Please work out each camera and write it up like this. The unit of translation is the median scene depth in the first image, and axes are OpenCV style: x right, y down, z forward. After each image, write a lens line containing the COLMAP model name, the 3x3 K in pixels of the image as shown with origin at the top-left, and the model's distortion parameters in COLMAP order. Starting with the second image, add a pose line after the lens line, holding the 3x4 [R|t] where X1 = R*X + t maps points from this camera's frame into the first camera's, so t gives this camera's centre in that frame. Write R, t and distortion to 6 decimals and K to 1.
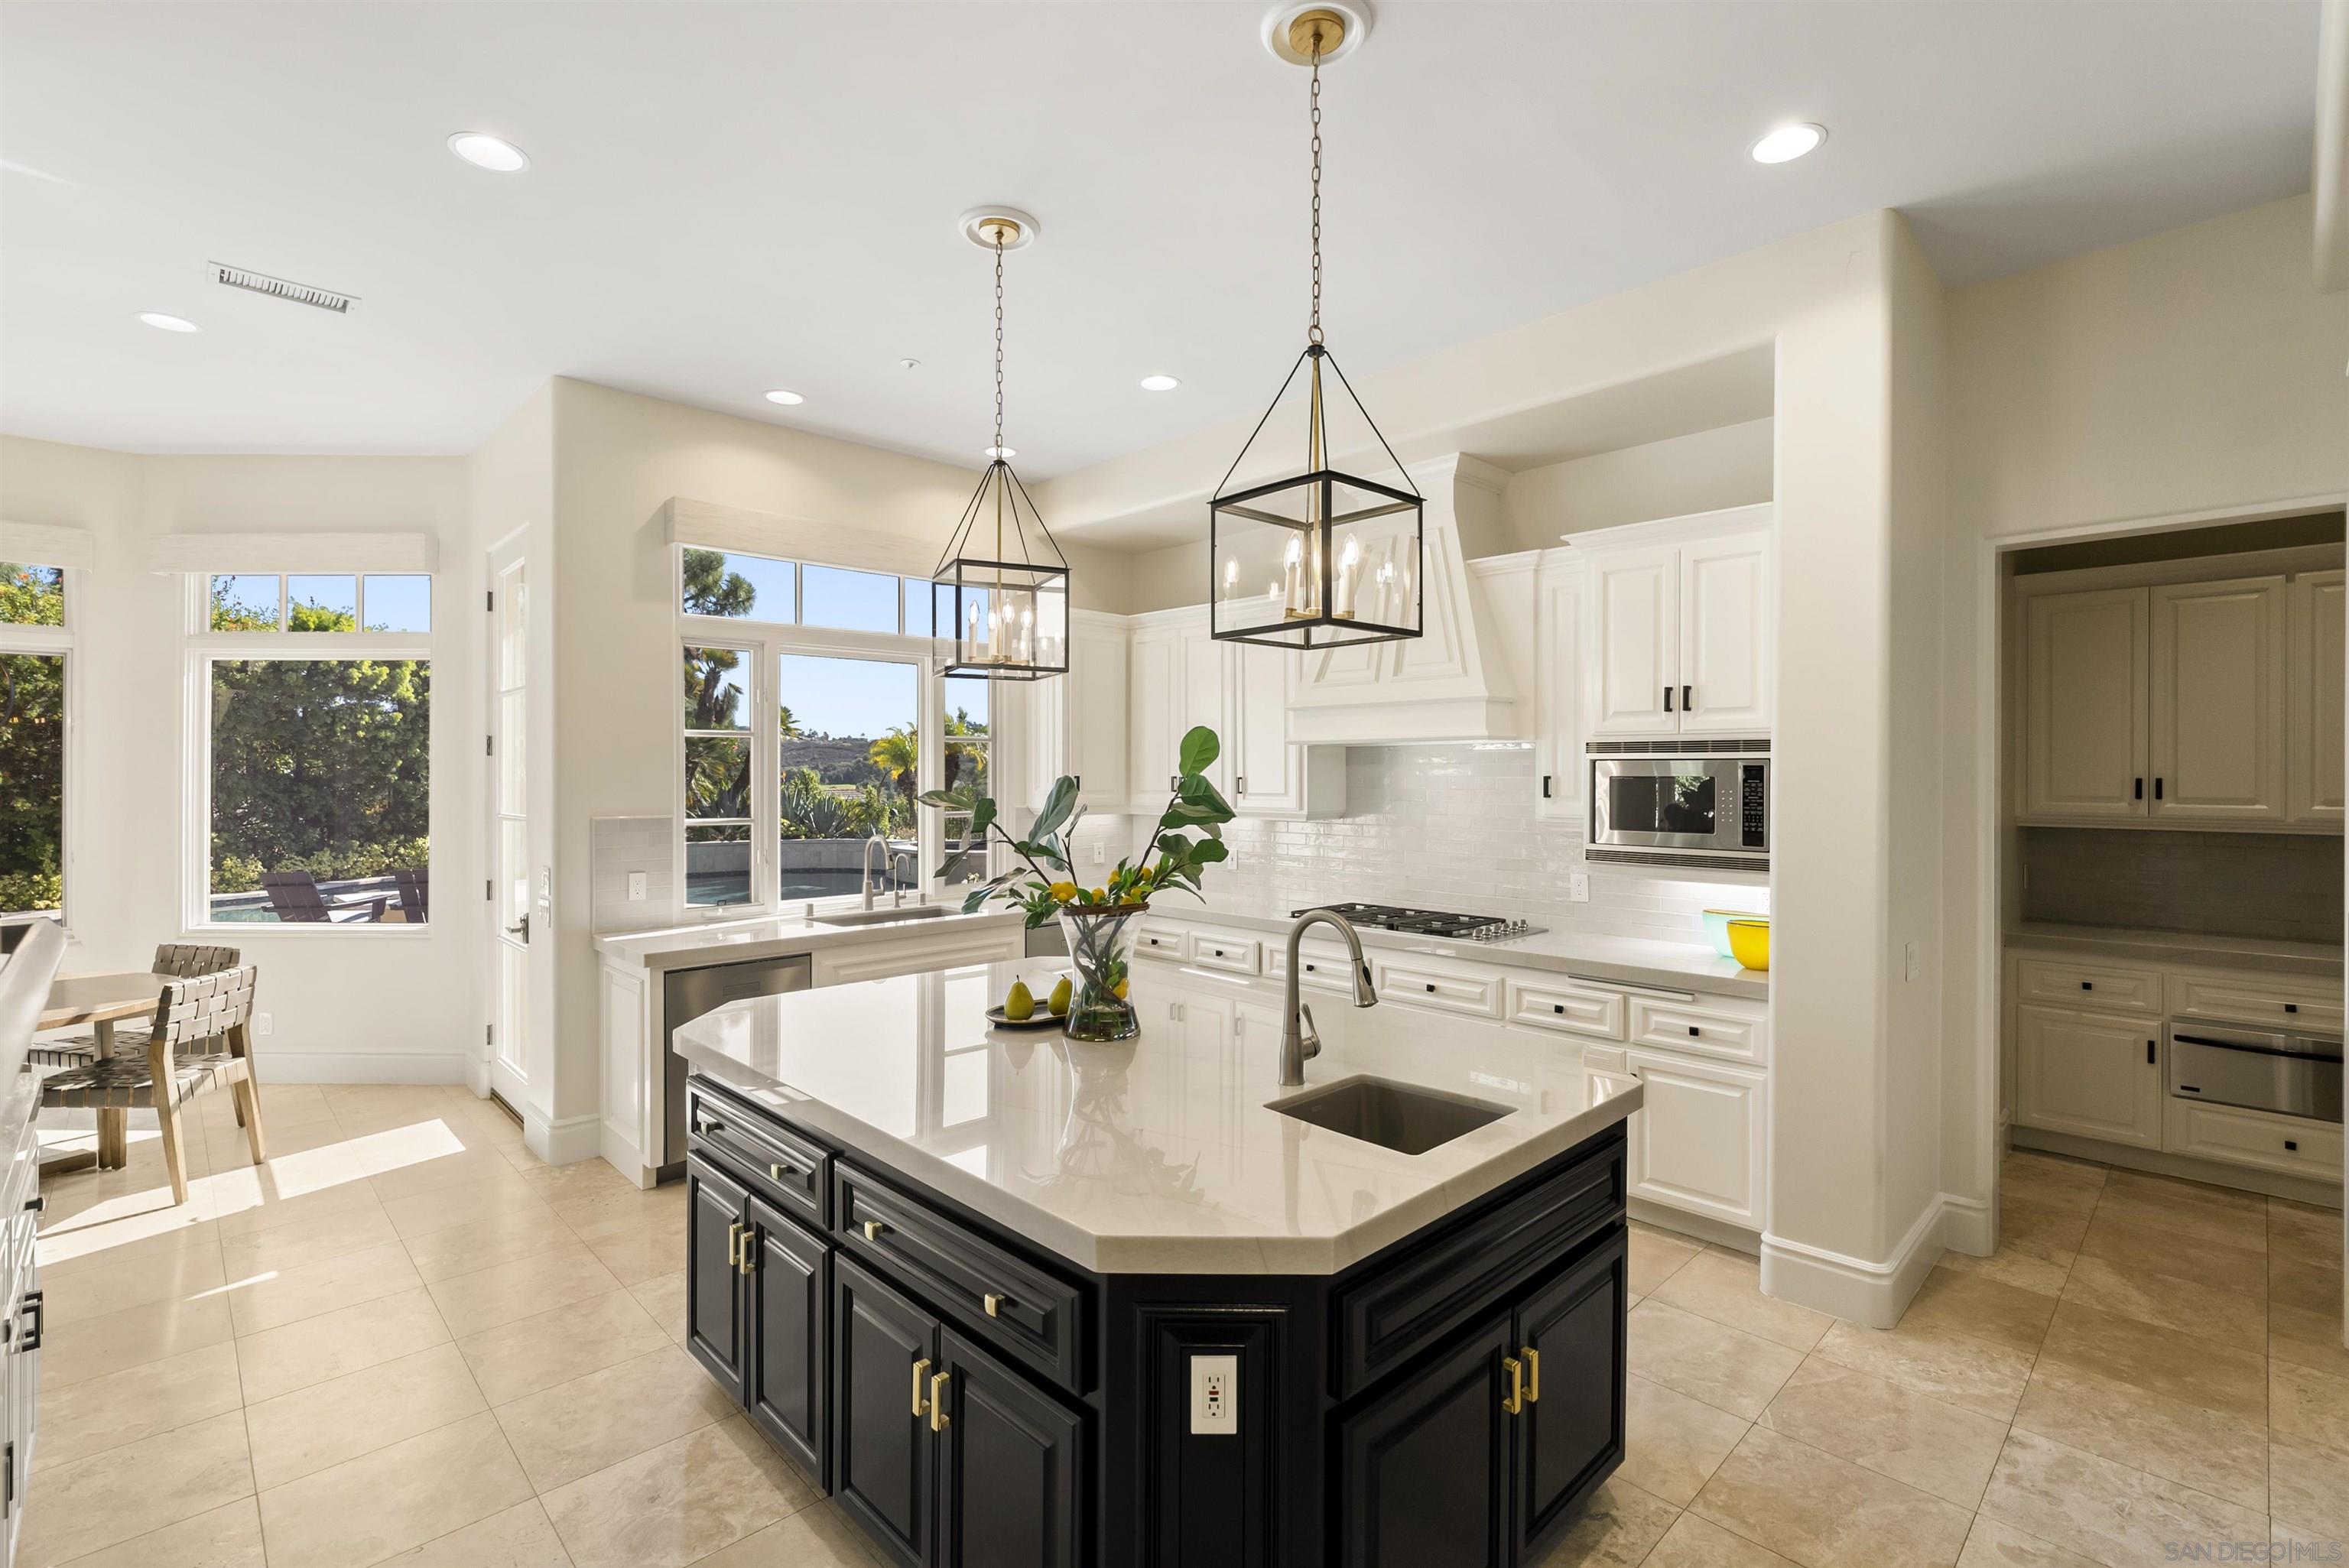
lens RADIAL K [[1071.6, 0, 1170.0], [0, 1071.6, 778.2], [0, 0, 1]] dist [-0.004213, 0.001633]
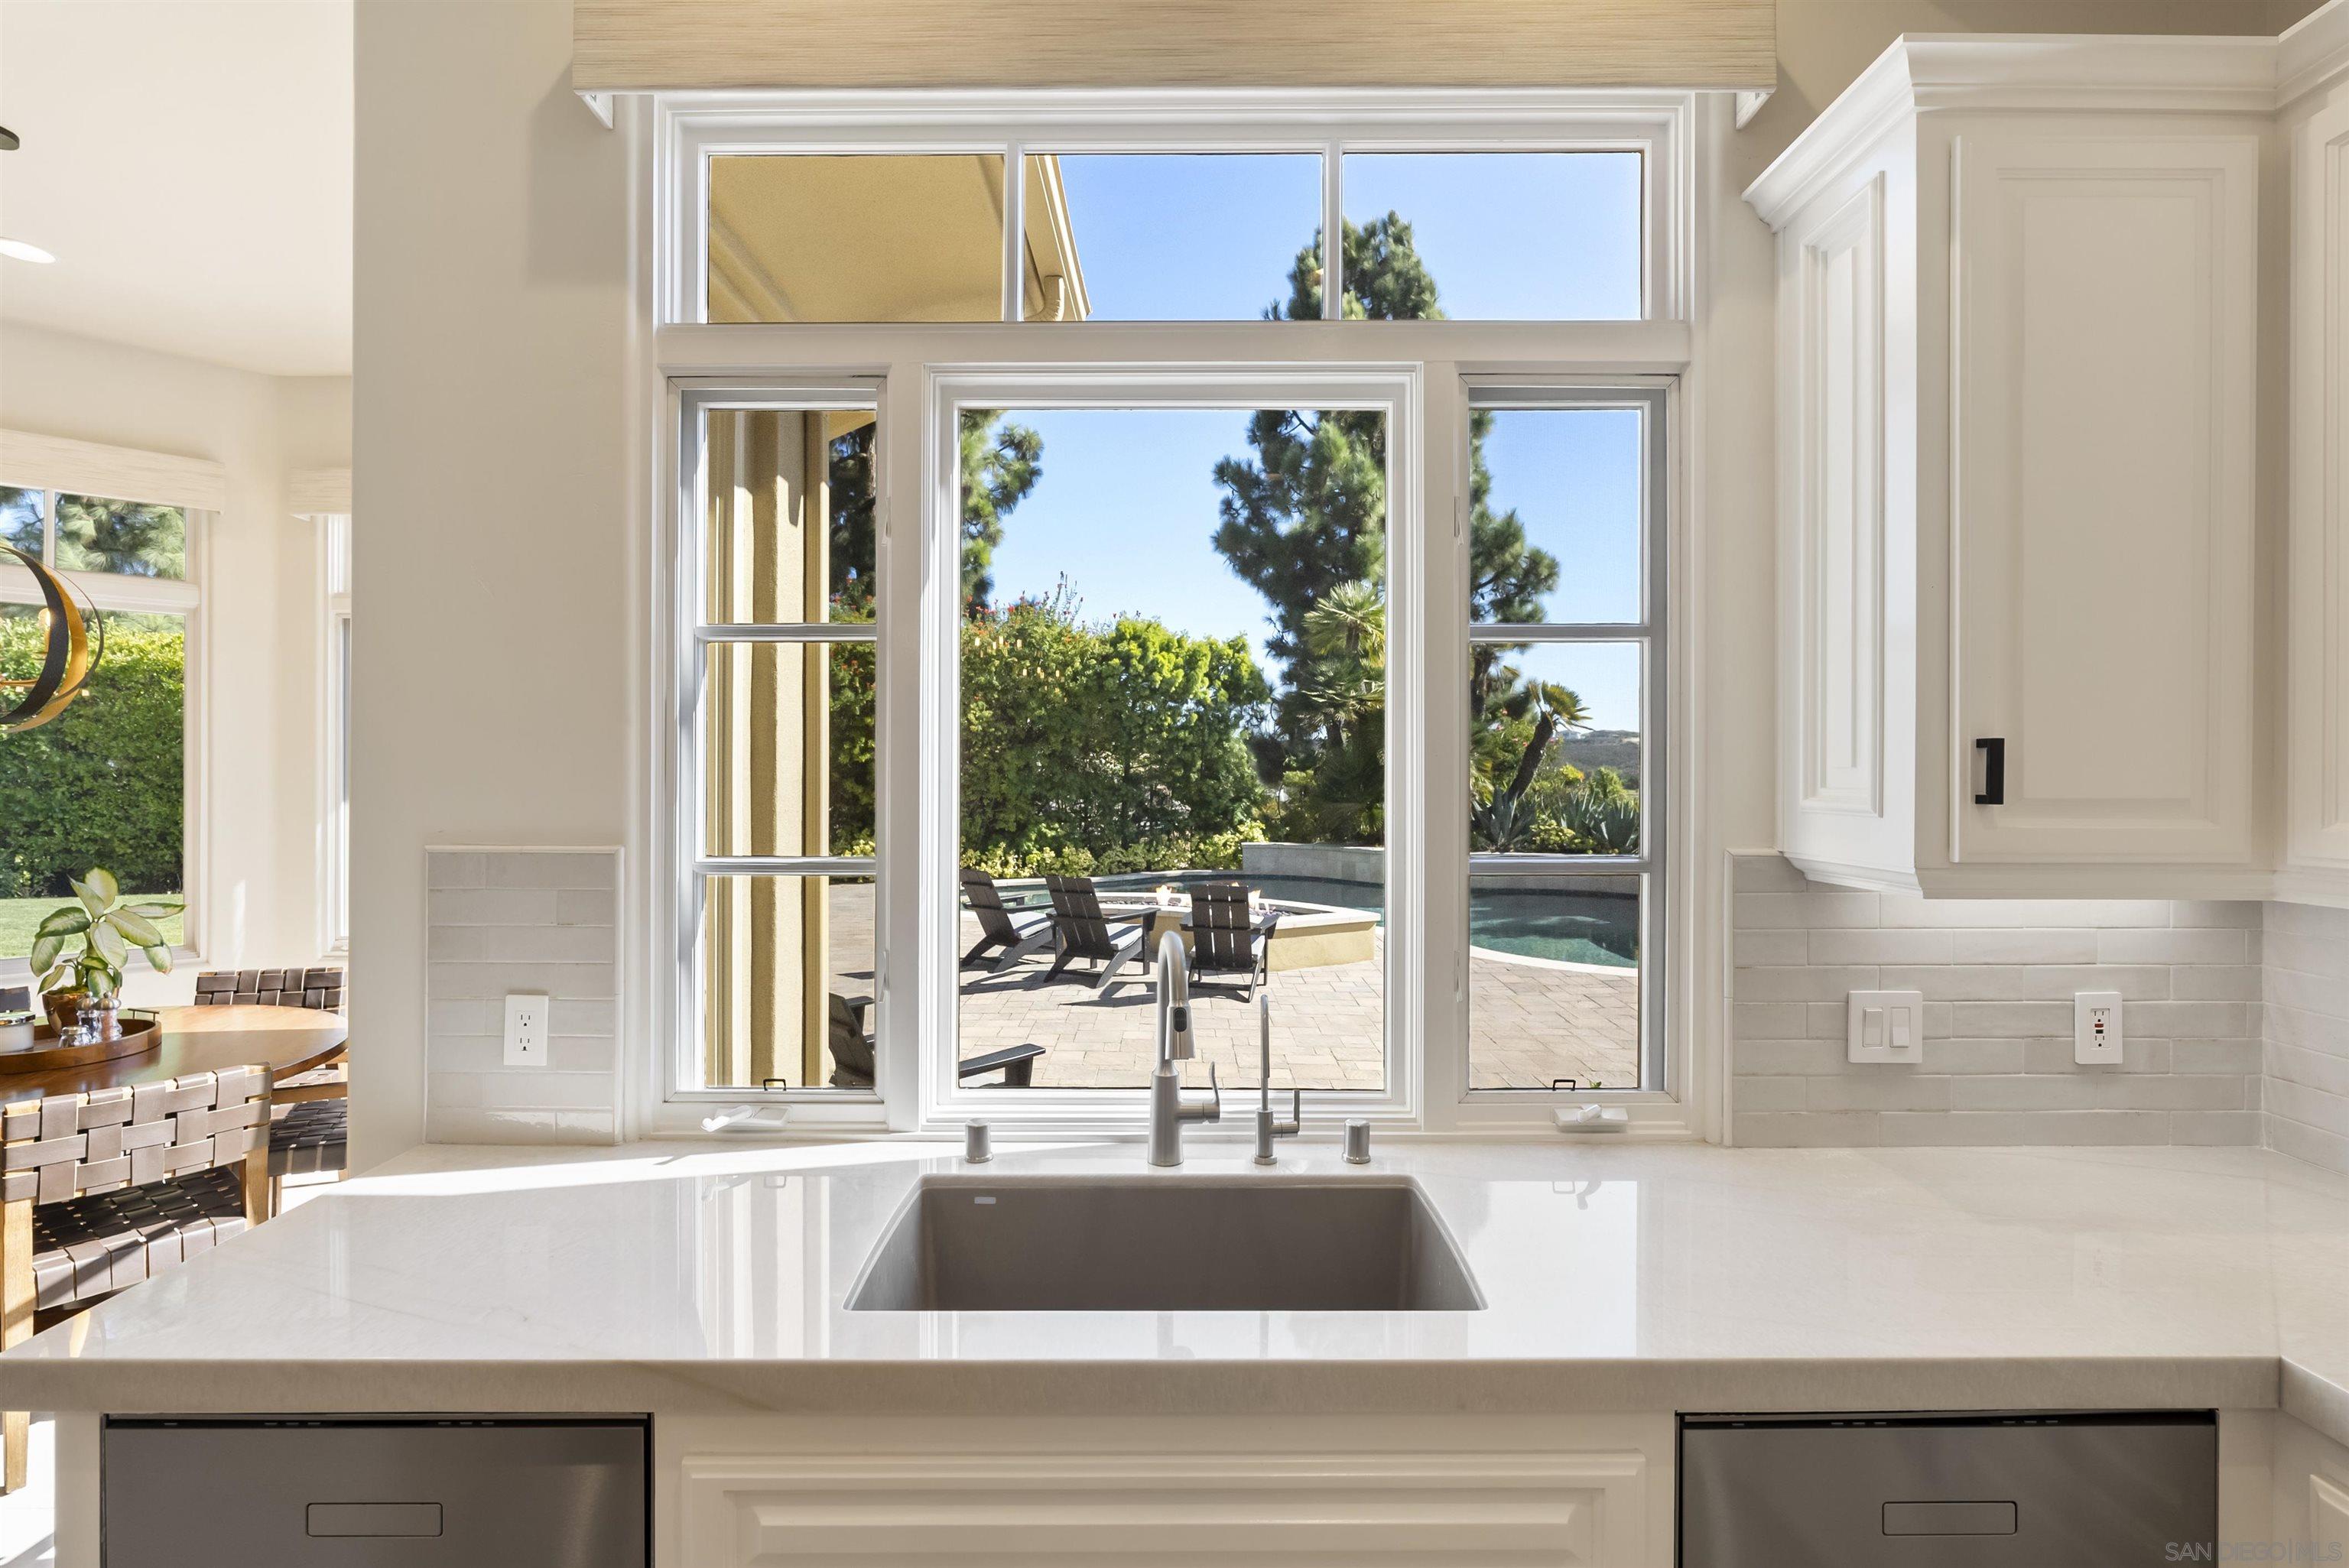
lens RADIAL K [[1071.6, 0, 1181.2], [0, 1071.6, 773.0], [0, 0, 1]] dist [-0.004213, 0.001633]
pose [[0.727366, 0.001364, -0.686248, -0.019285], [-0.007580, 0.999953, -0.006047, 0.002951], [0.686208, 0.009600, 0.727342, 0.249443]]
